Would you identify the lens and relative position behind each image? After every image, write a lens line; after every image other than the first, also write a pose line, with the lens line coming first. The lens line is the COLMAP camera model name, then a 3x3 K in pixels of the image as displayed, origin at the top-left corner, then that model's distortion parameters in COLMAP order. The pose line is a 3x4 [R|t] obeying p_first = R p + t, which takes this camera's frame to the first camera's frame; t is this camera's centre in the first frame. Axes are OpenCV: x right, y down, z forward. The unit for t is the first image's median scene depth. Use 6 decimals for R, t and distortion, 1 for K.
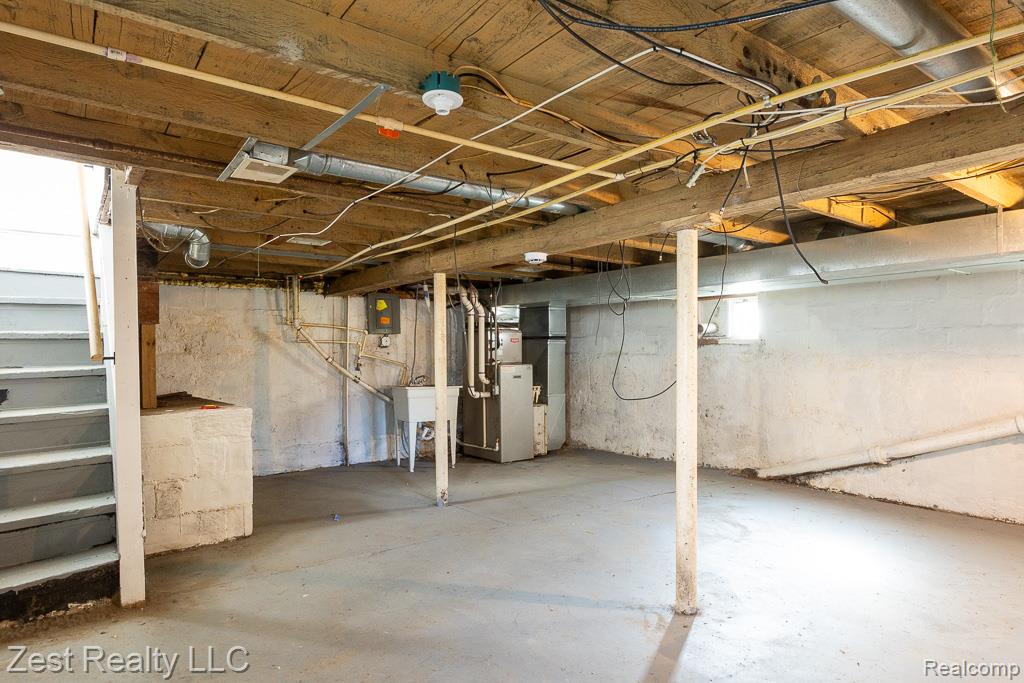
lens RADIAL K [[613.4, 0, 512.0], [0, 613.4, 341.5], [0, 0, 1]] dist [-0.000901, -0.000240]
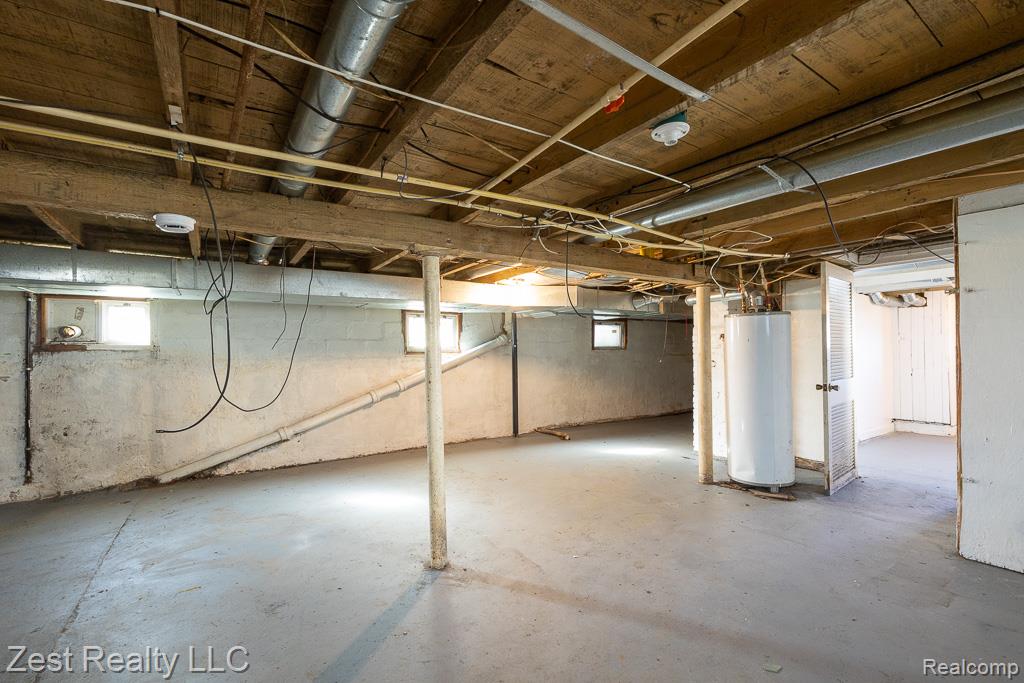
lens RADIAL K [[442.2, 0, 512.0], [0, 442.2, 341.5], [0, 0, 1]] dist [-0.001569, -0.000141]
pose [[0.051535, 0.025684, 0.998341, -0.316282], [-0.003475, 0.999668, -0.025539, 0.006709], [-0.998665, -0.002153, 0.051607, 0.423740]]
